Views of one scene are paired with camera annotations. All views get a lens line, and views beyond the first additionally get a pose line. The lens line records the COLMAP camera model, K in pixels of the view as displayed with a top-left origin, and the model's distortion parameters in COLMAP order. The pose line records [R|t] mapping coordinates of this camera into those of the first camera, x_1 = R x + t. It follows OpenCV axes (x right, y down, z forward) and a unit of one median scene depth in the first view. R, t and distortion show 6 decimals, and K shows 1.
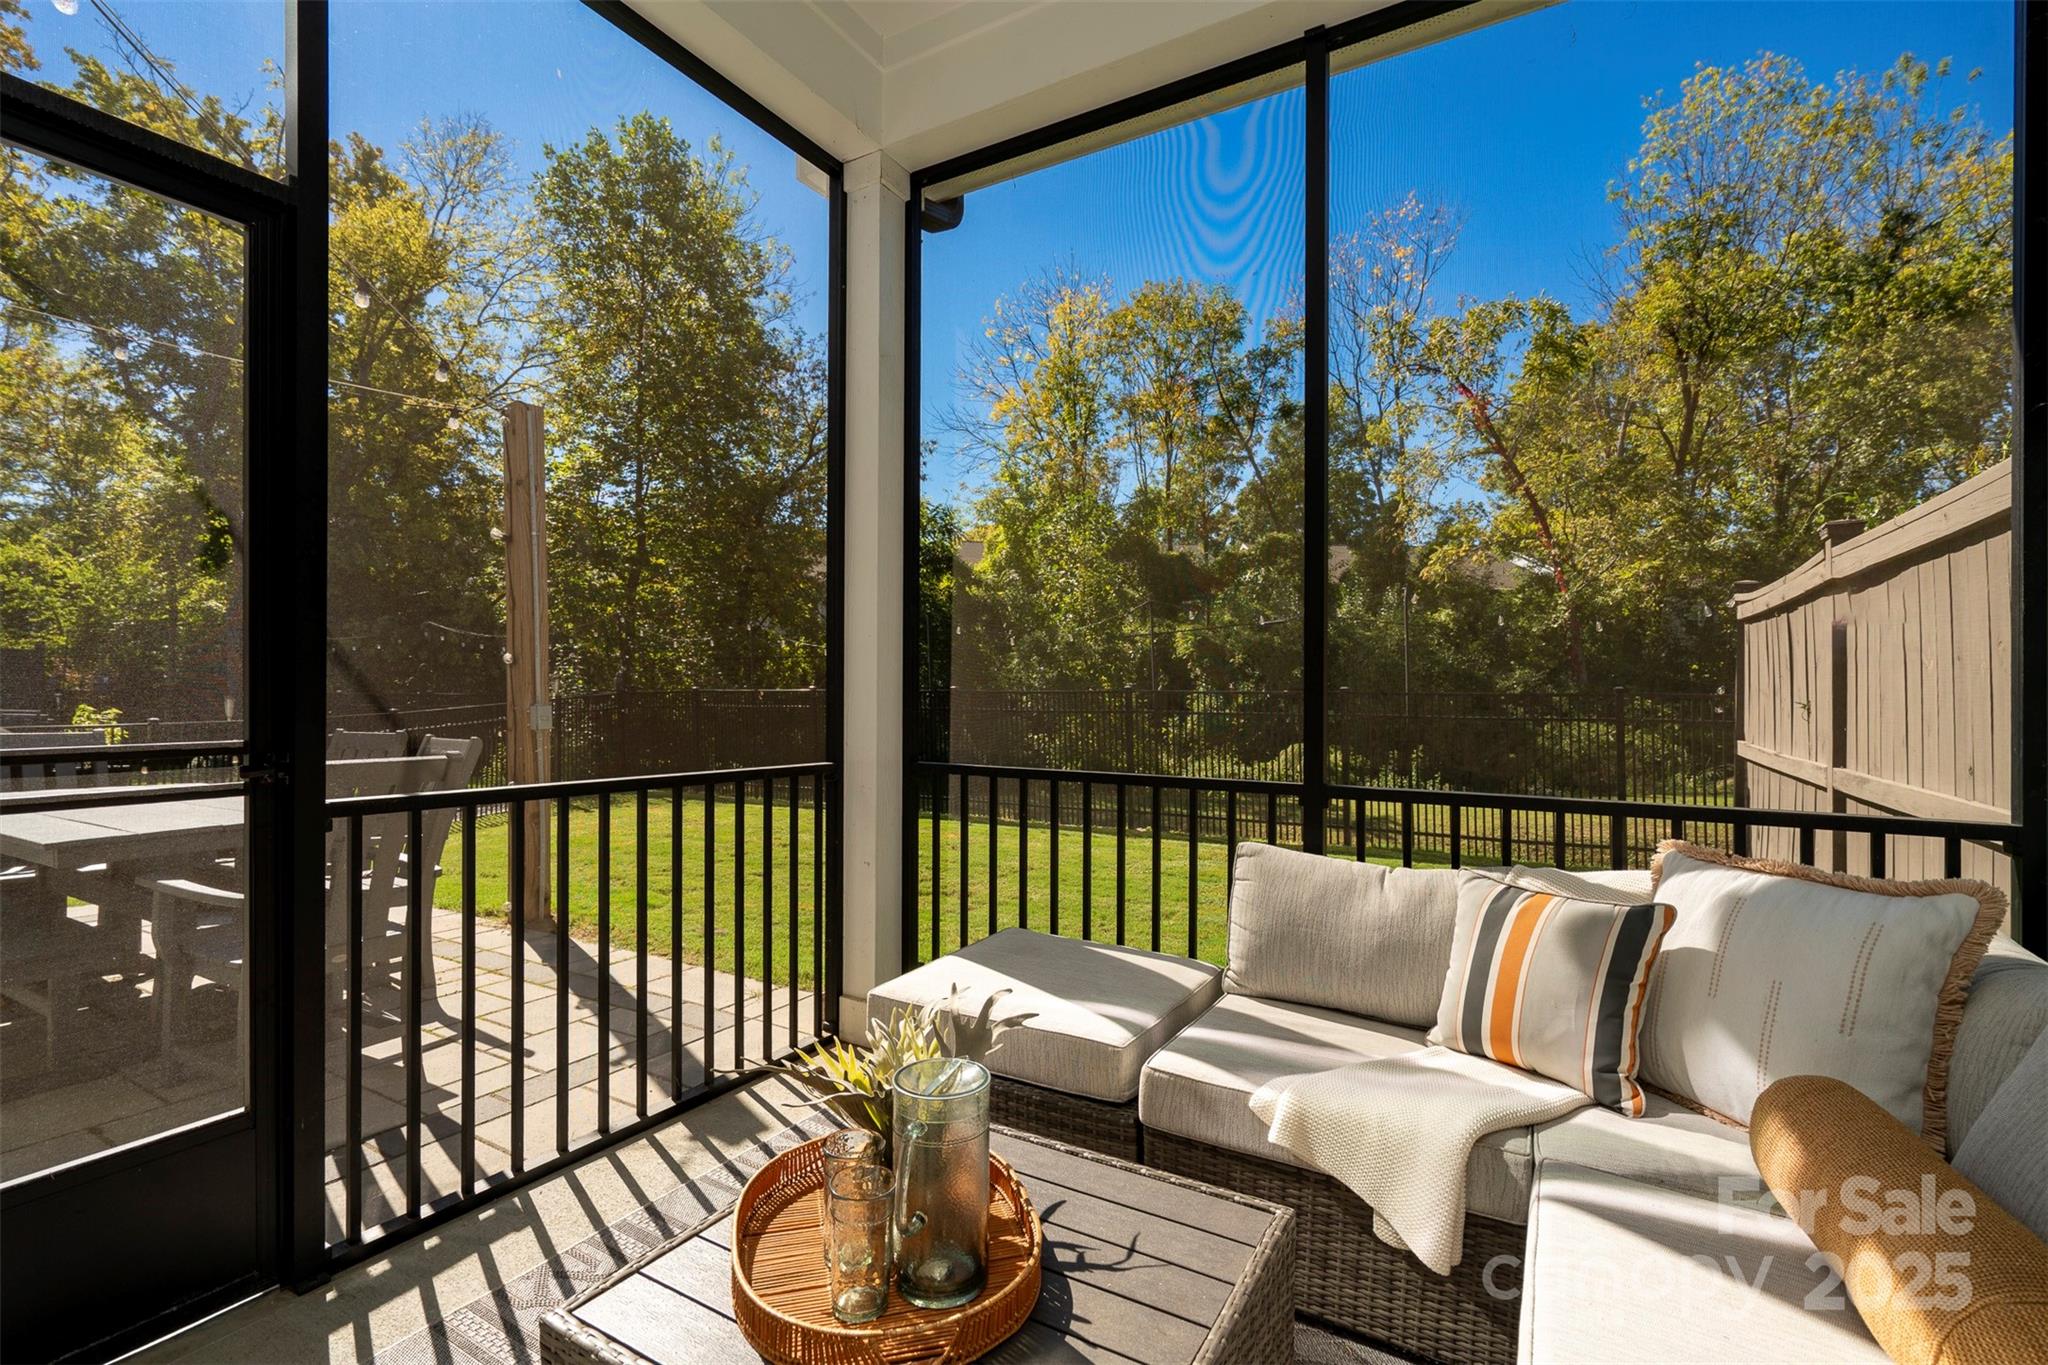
lens RADIAL K [[929.1, 0, 1019.6], [0, 929.1, 690.8], [0, 0, 1]] dist [0.000754, 0.001521]
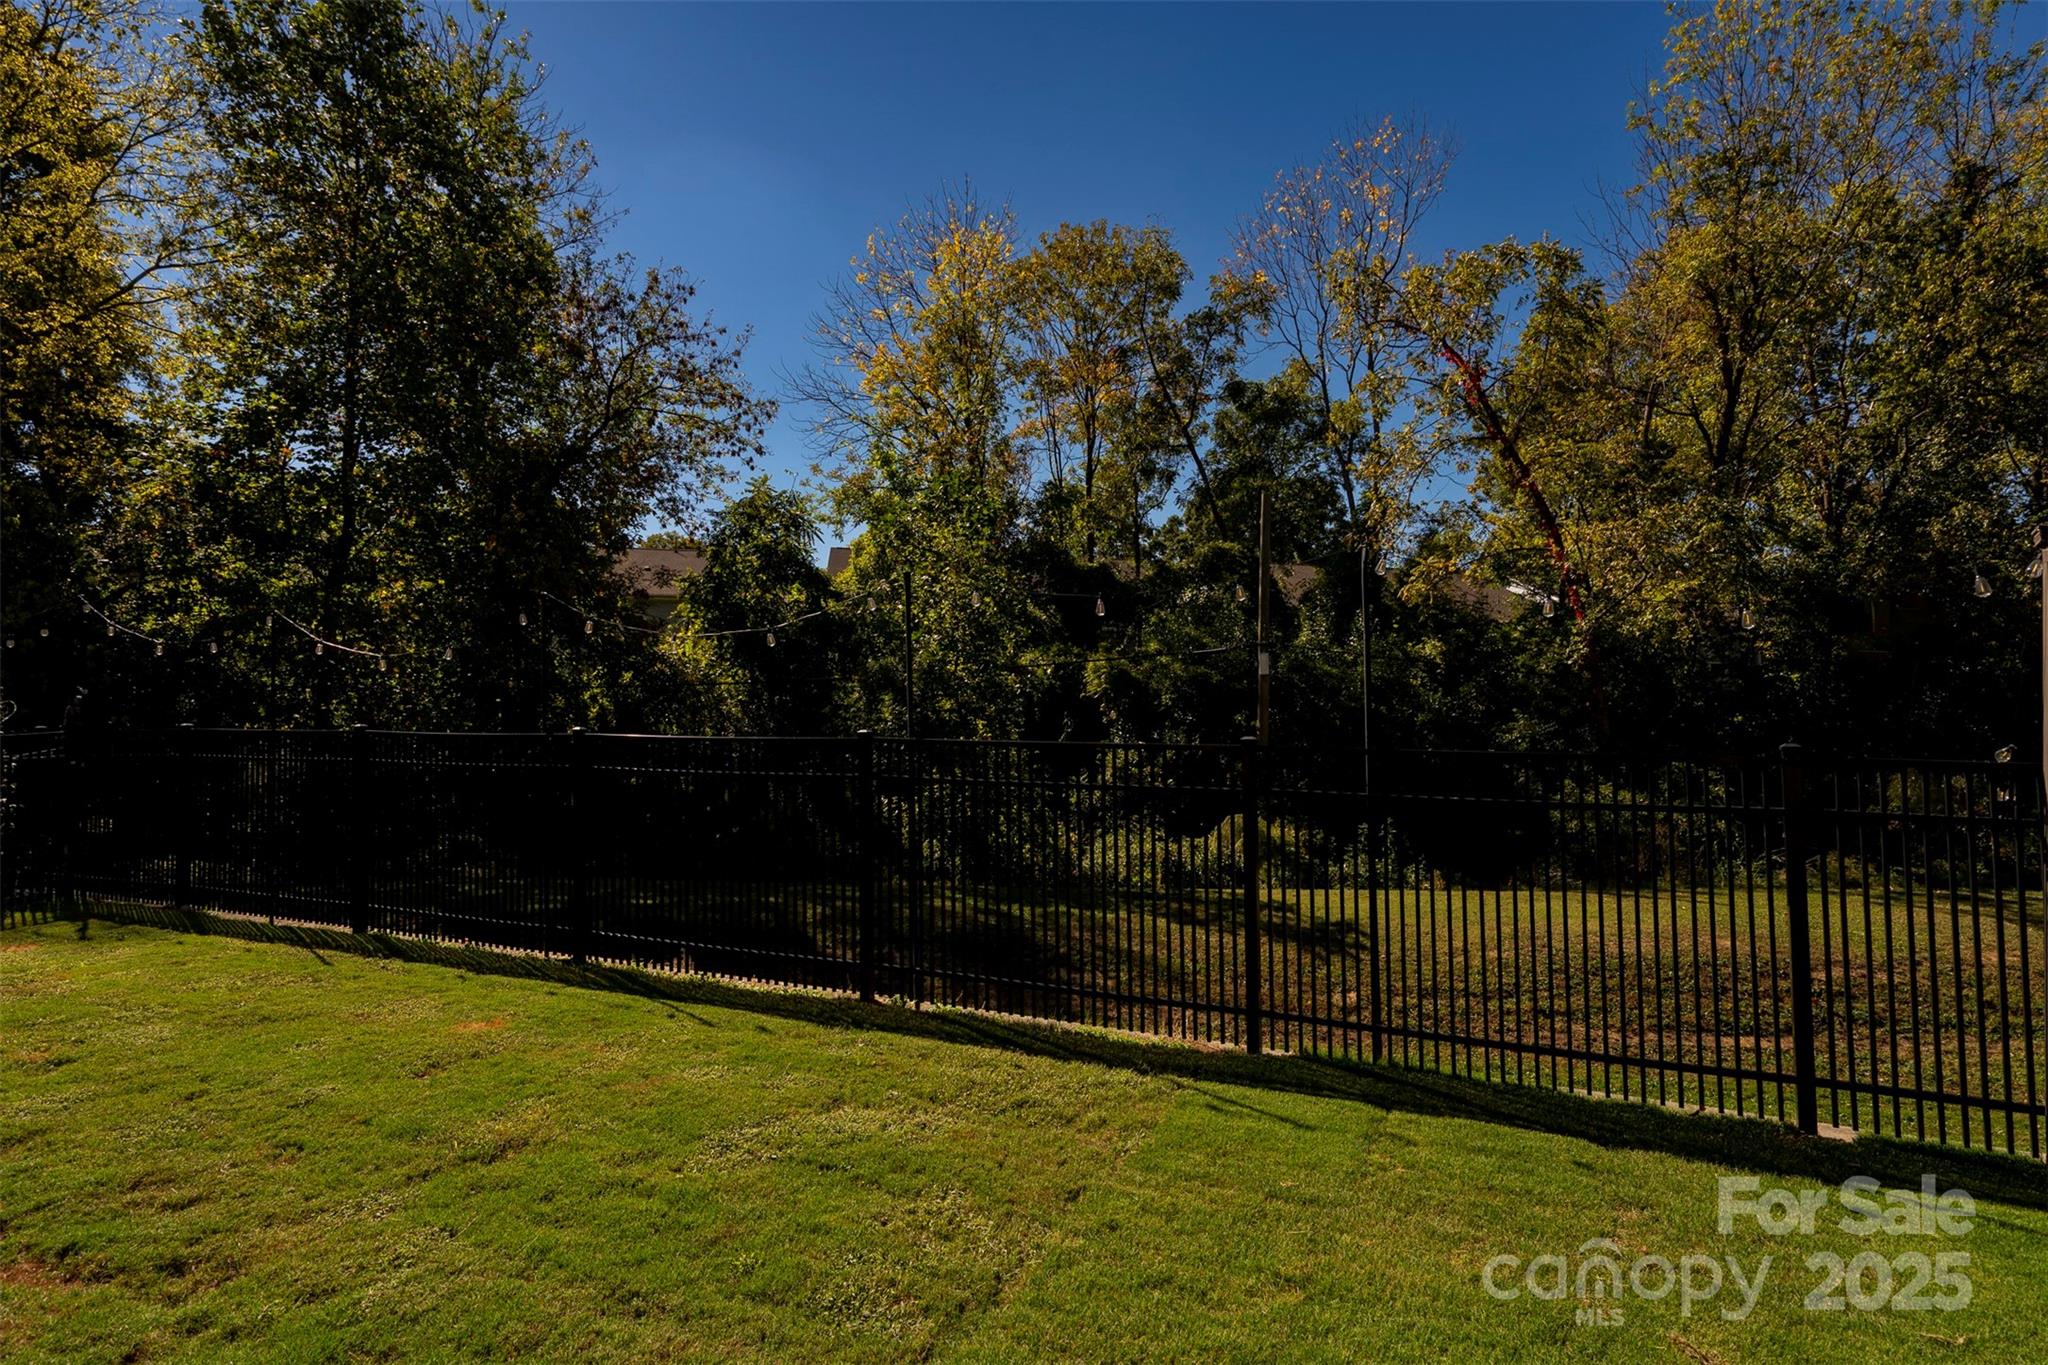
lens RADIAL K [[1103.3, 0, 1024.0], [0, 1103.3, 682.5], [0, 0, 1]] dist [-0.000943, -0.001016]
pose [[0.996819, 0.017548, 0.077738, 0.054493], [-0.013547, 0.998571, -0.051705, -0.000289], [-0.078534, 0.050488, 0.995632, 0.123755]]
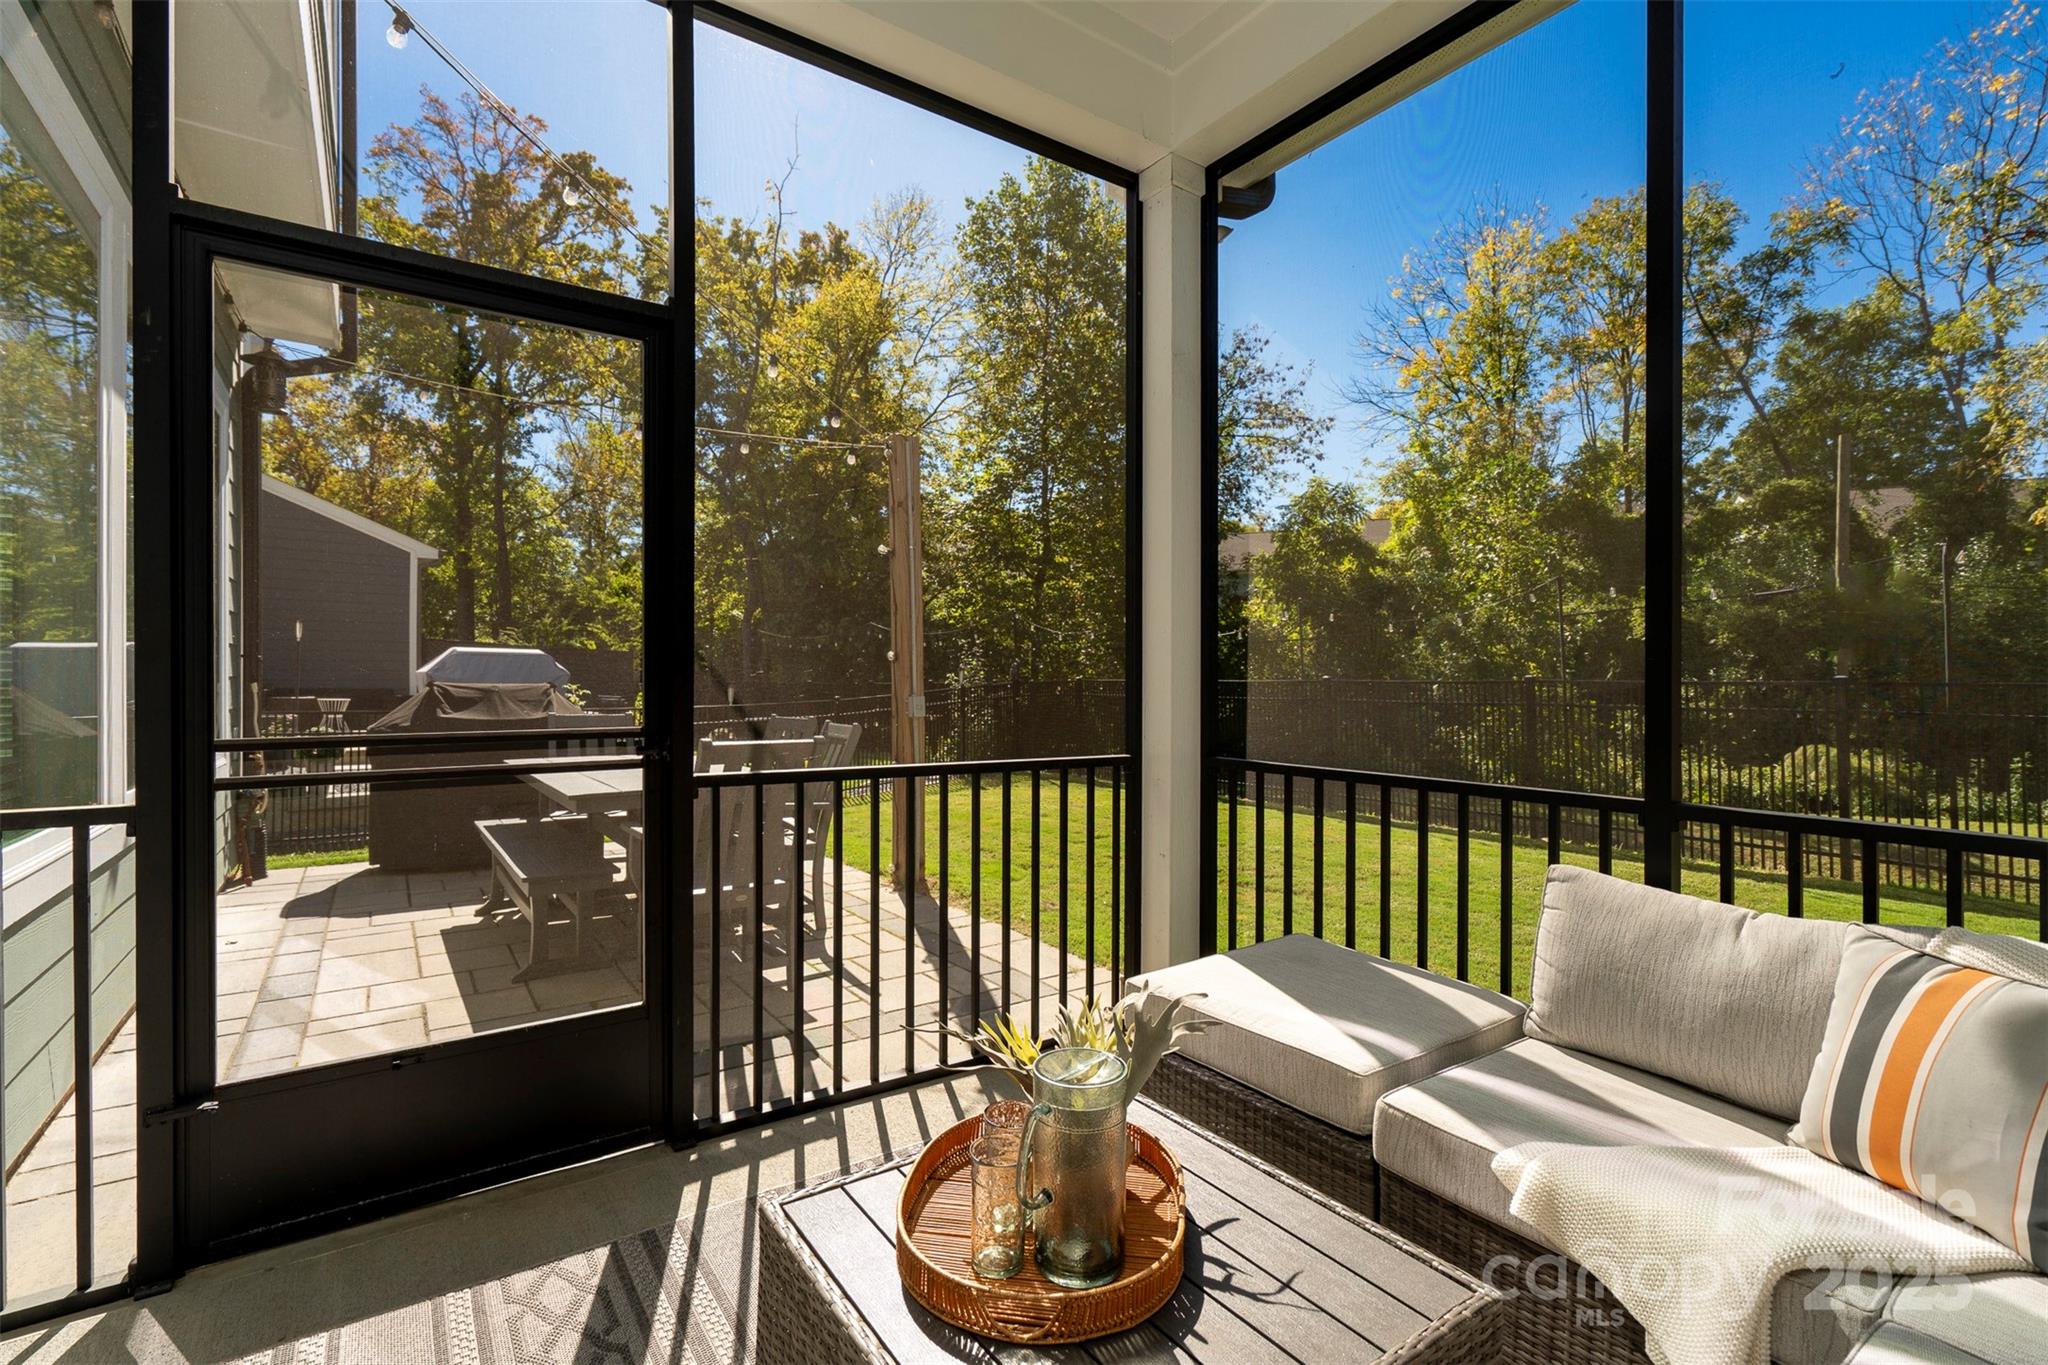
lens RADIAL K [[926.6, 0, 1016.7], [0, 926.6, 678.1], [0, 0, 1]] dist [-0.001698, 0.004990]
pose [[0.907781, -0.002278, -0.419438, 0.014963], [0.002078, 0.999997, -0.000934, -0.000960], [0.419439, -0.000024, 0.907784, 0.001521]]
